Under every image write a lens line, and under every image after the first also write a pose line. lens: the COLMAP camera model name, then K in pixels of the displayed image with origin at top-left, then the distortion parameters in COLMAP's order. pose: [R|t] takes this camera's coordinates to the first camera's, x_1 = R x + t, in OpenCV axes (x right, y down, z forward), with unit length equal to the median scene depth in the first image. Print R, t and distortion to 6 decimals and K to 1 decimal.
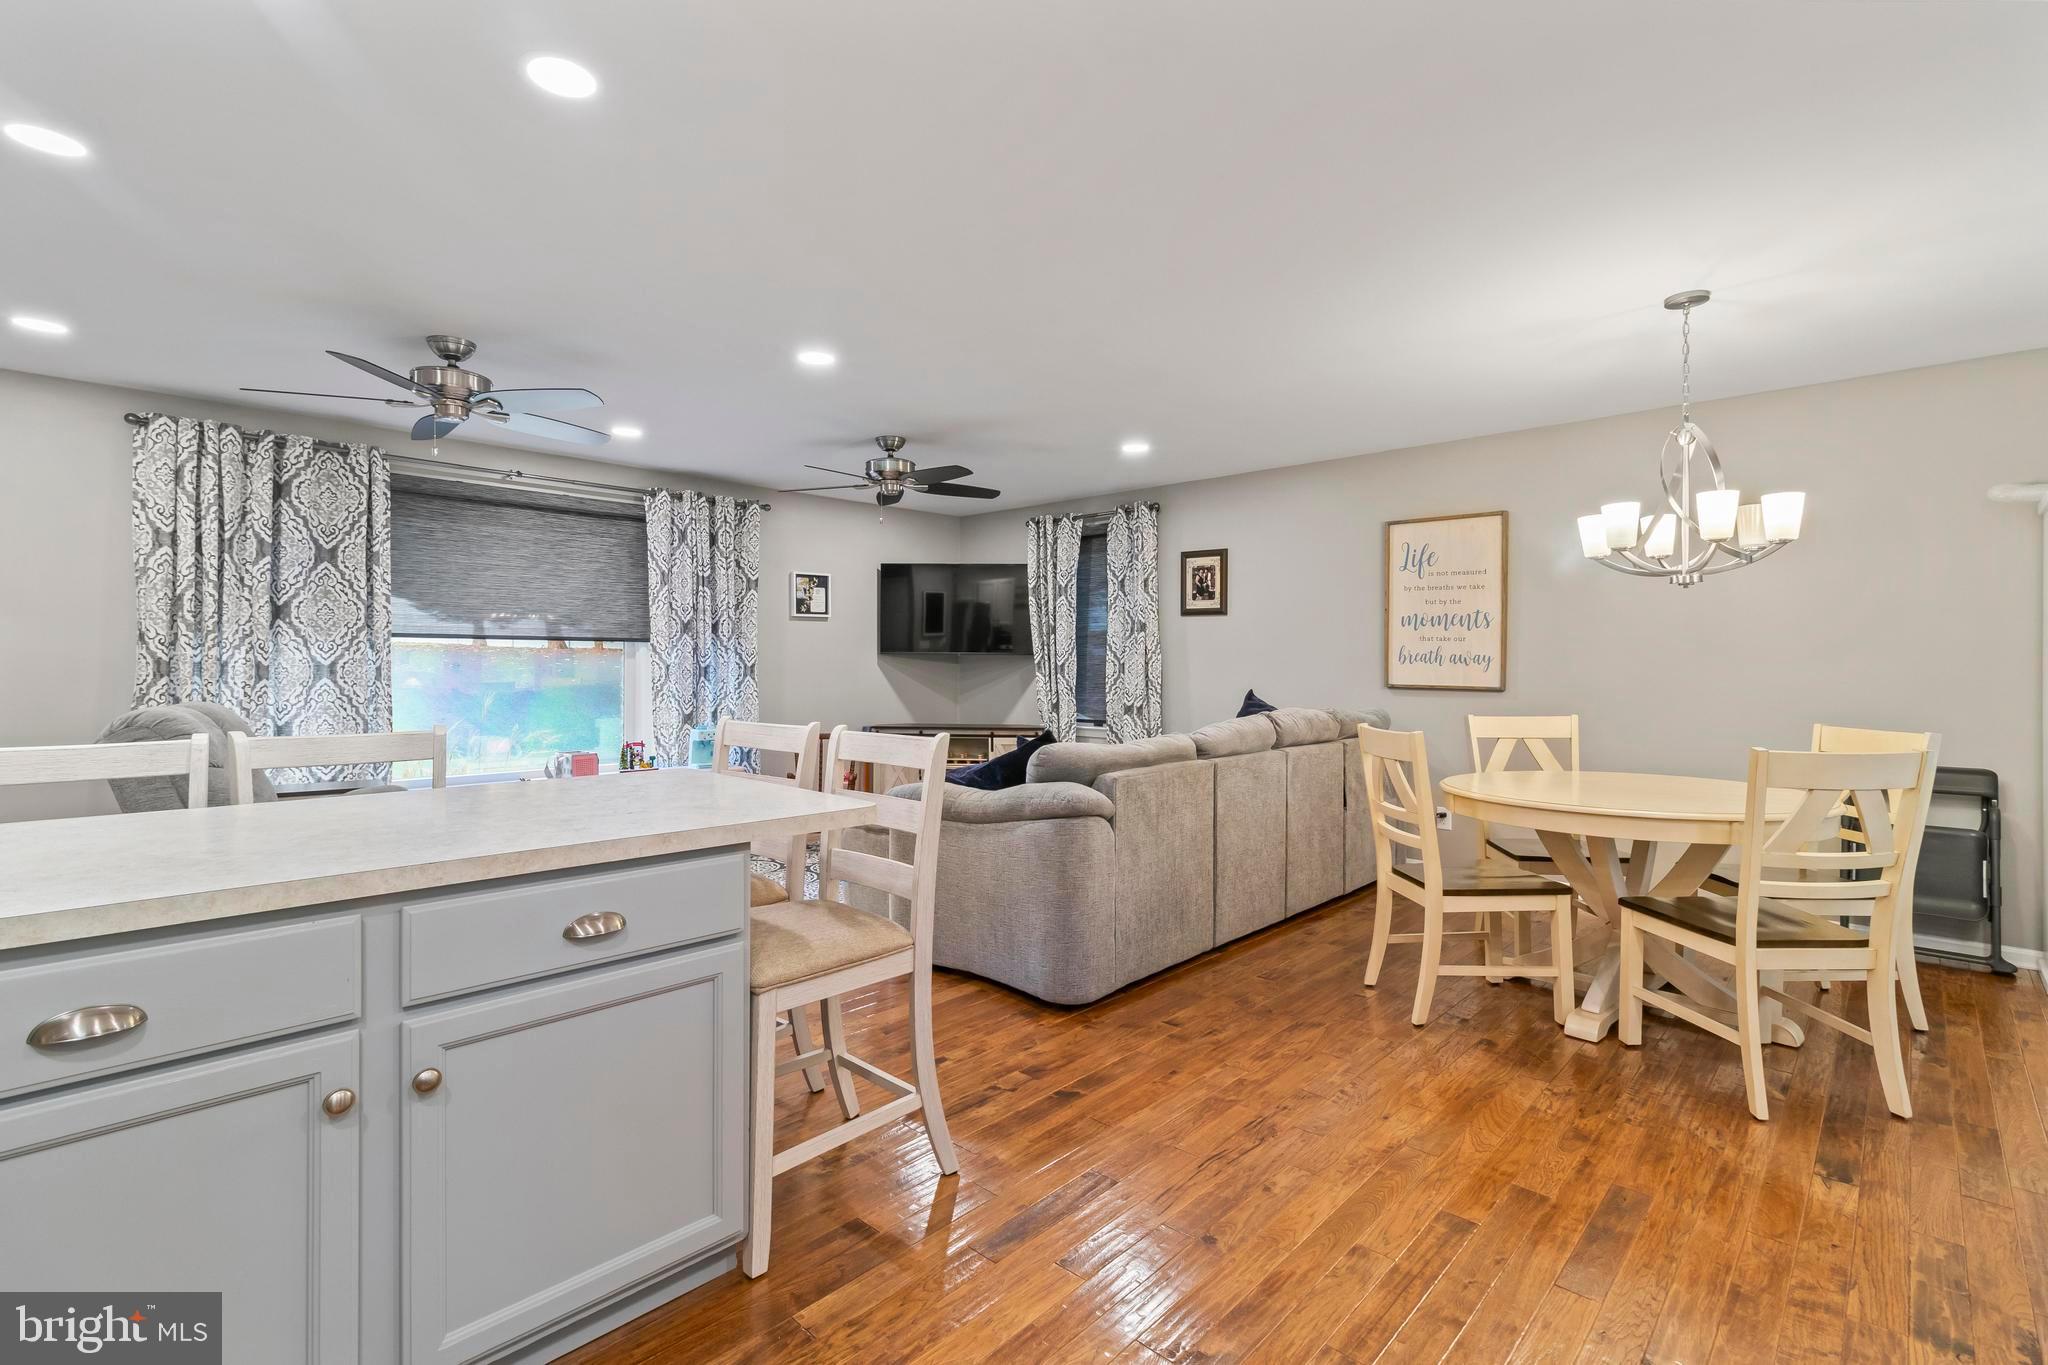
lens RADIAL K [[944.0, 0, 1023.7], [0, 944.0, 666.0], [0, 0, 1]] dist [0.001768, 0.001164]
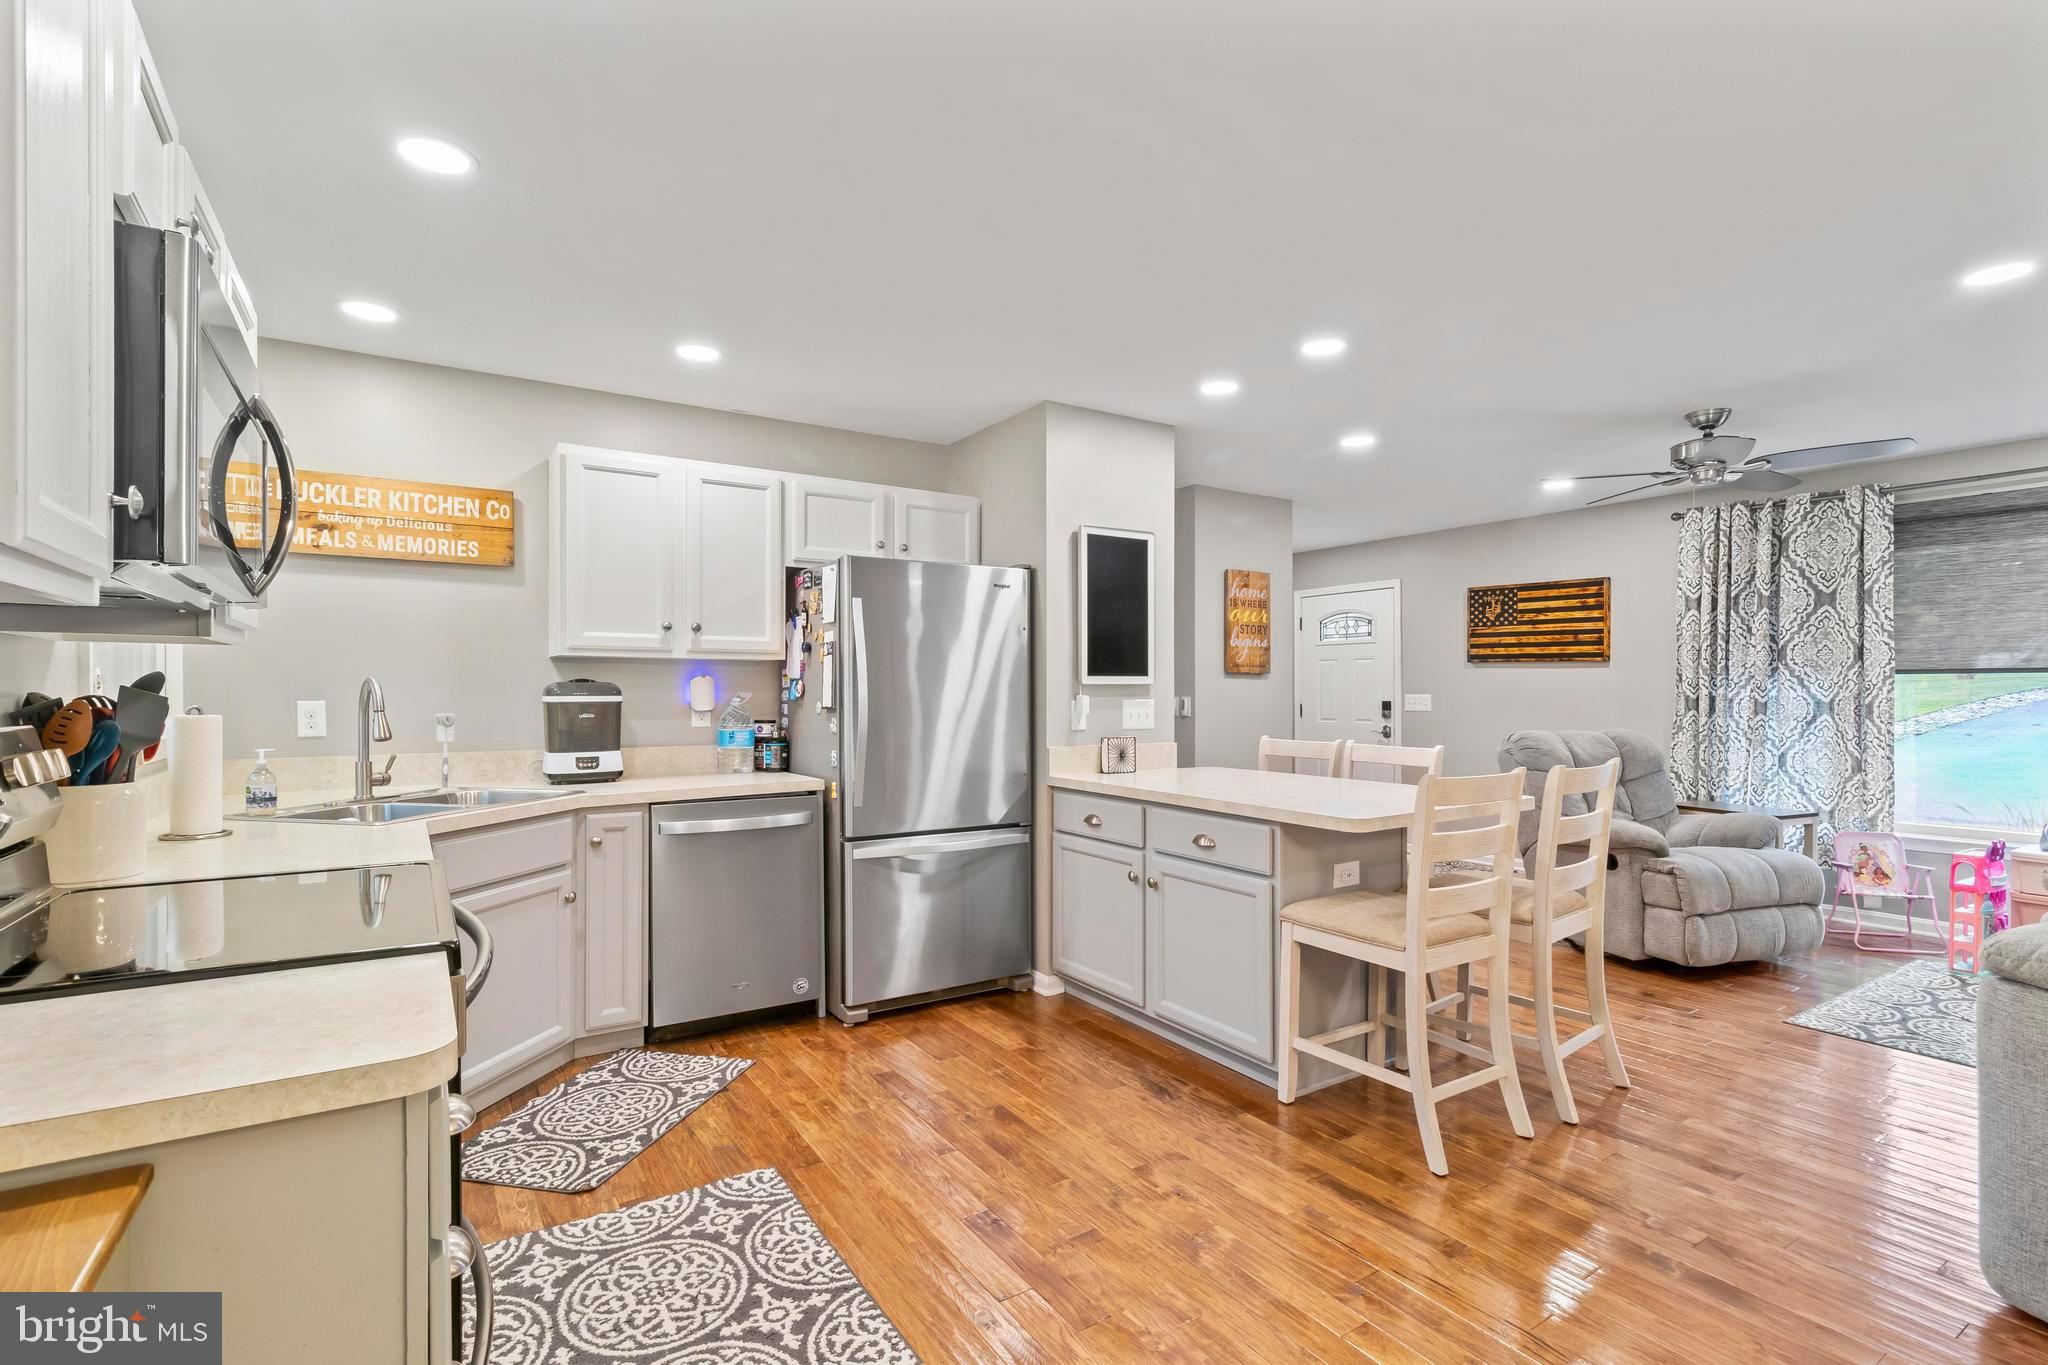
lens RADIAL K [[944.0, 0, 1005.8], [0, 944.0, 706.4], [0, 0, 1]] dist [0.001768, 0.001164]
pose [[-0.247279, 0.015607, -0.968819, 0.480251], [-0.002595, 0.999856, 0.016769, -0.010835], [0.968941, 0.006660, -0.247203, 0.339575]]
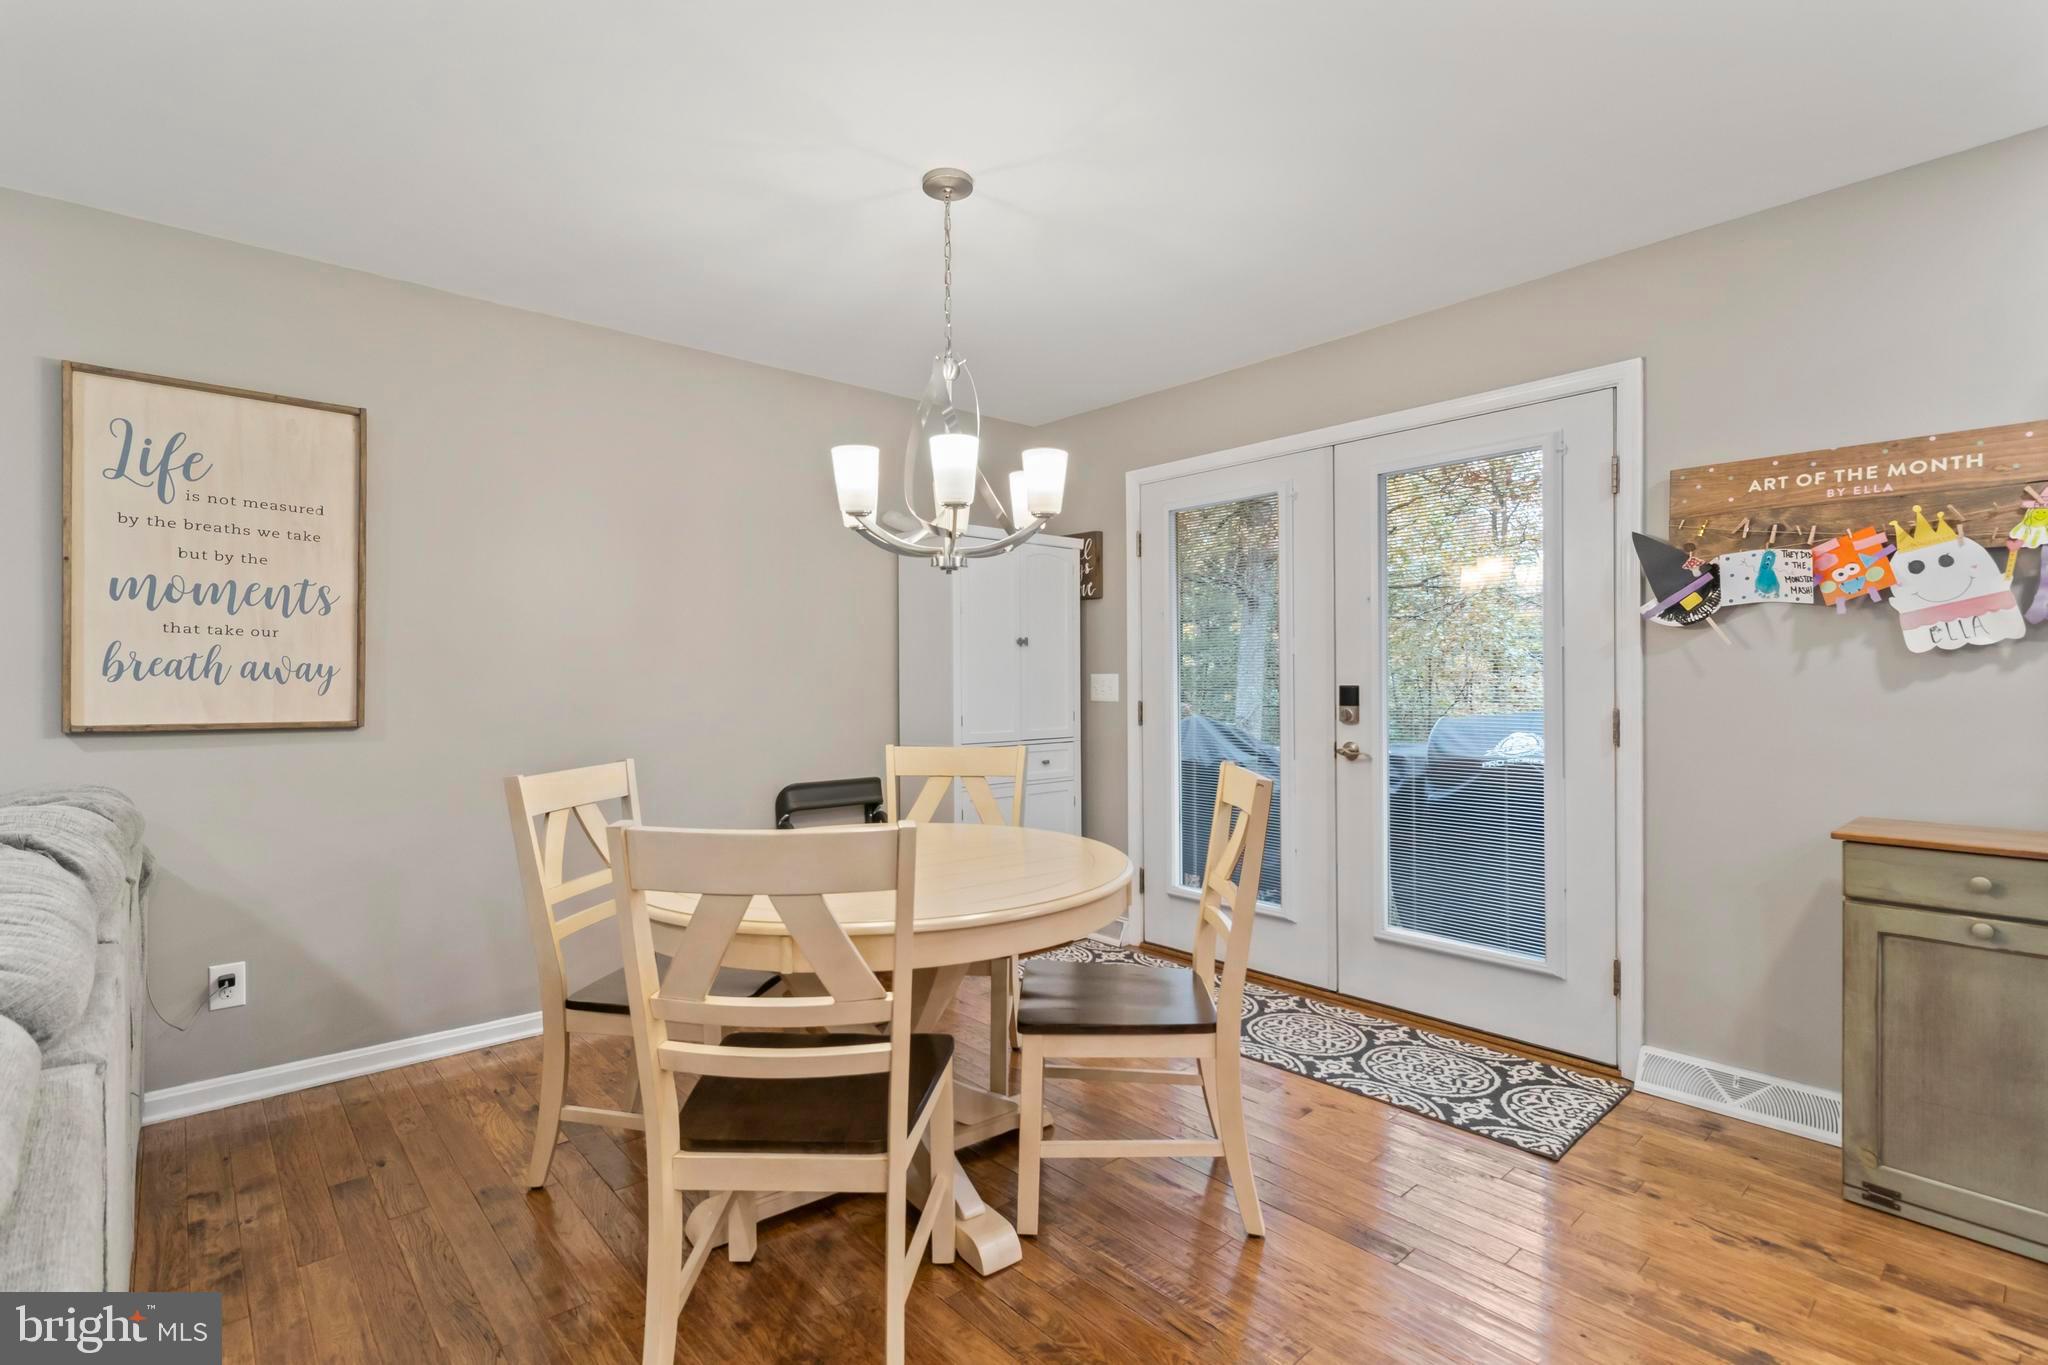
lens RADIAL K [[944.0, 0, 1013.7], [0, 944.0, 684.4], [0, 0, 1]] dist [0.001768, 0.001164]
pose [[0.090751, -0.006514, 0.995852, -0.019387], [0.008068, 0.999951, 0.005806, 0.000376], [-0.995841, 0.007508, 0.090799, 0.546275]]
